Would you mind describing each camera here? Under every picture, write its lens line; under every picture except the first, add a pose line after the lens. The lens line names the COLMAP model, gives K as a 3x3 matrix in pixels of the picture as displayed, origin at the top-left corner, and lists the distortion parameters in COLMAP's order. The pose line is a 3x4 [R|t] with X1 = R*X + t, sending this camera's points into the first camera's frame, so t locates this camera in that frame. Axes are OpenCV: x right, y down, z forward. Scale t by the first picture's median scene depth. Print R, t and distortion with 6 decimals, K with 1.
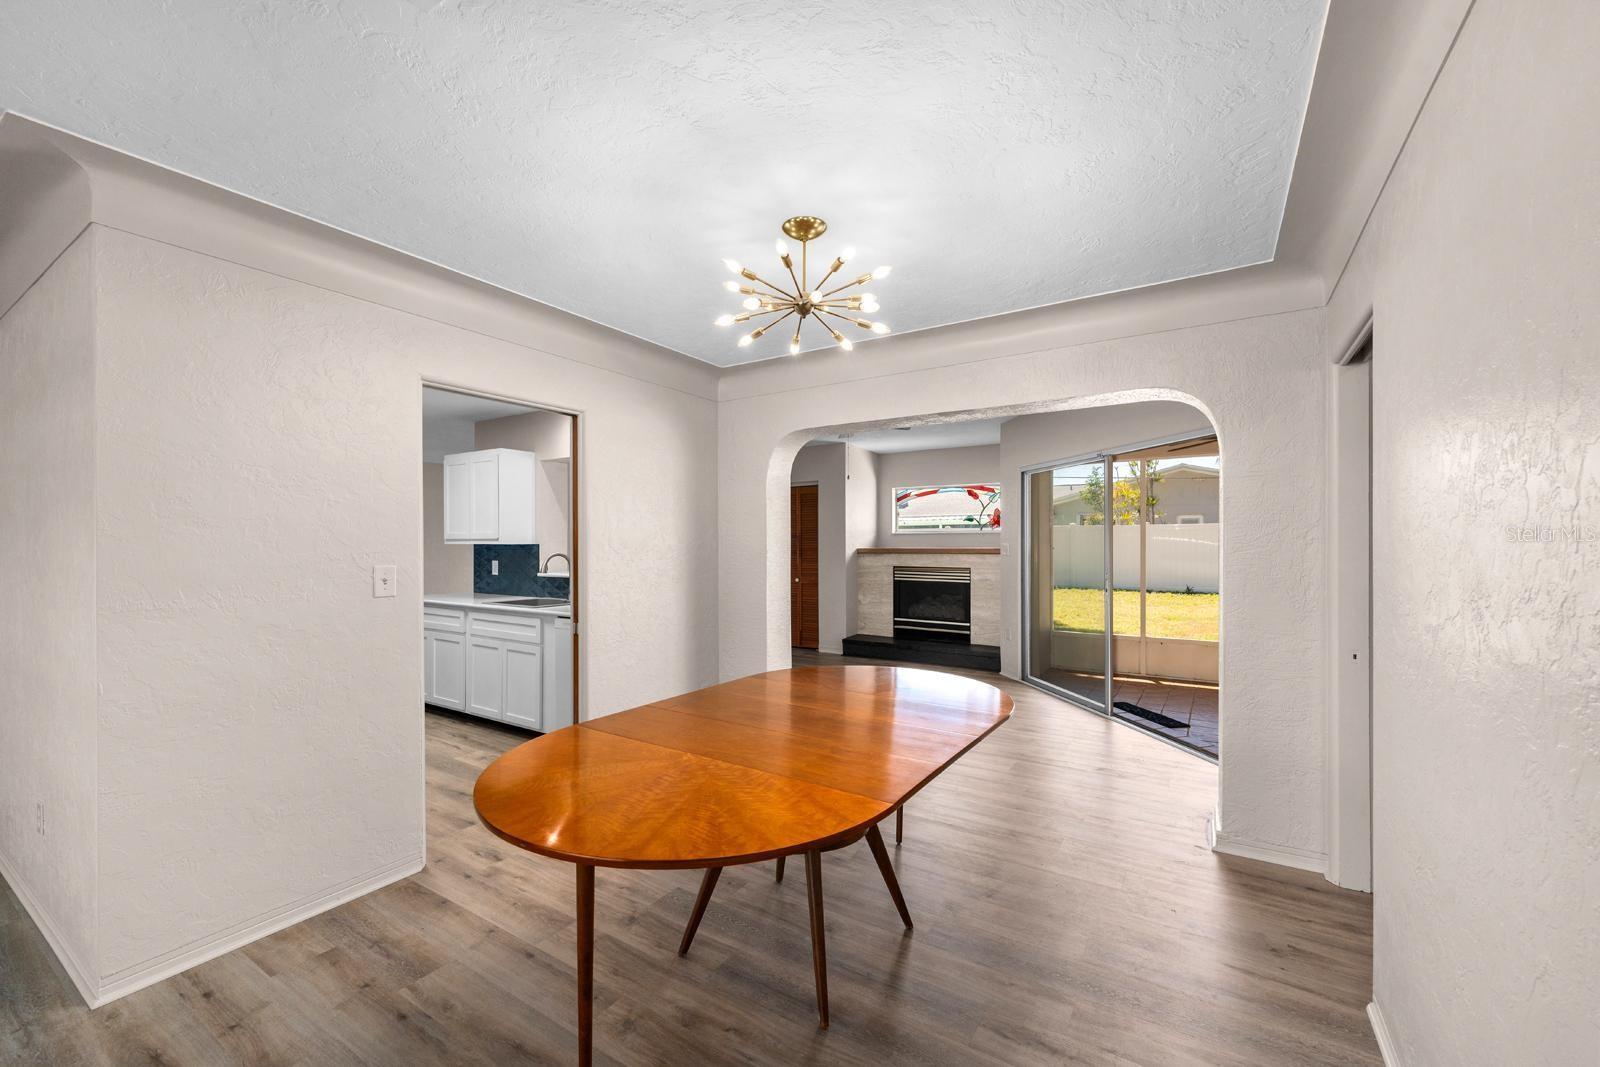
lens RADIAL K [[649.0, 0, 798.3], [0, 649.0, 539.8], [0, 0, 1]] dist [-0.001472, -0.000832]
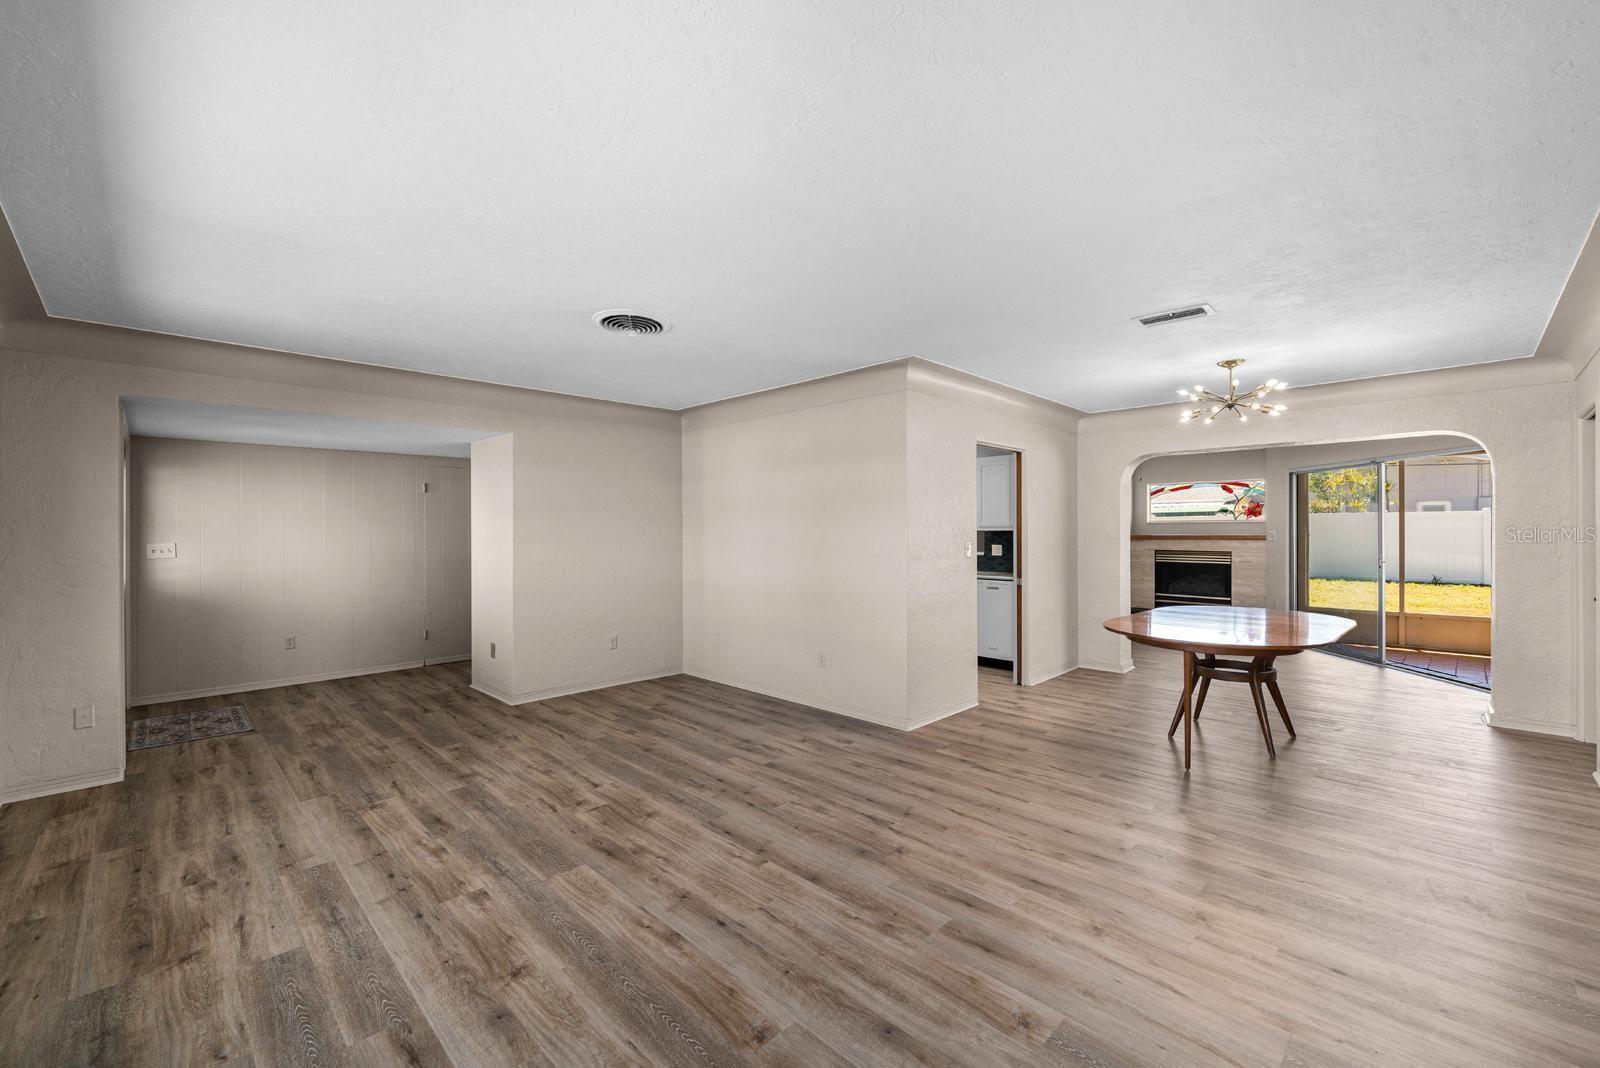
lens RADIAL K [[649.0, 0, 802.8], [0, 649.0, 527.3], [0, 0, 1]] dist [-0.001472, -0.000832]
pose [[0.975295, -0.000480, -0.220904, -0.229158], [-0.000050, 0.999997, -0.002390, 0.001328], [0.220905, 0.002342, 0.975293, -0.324262]]
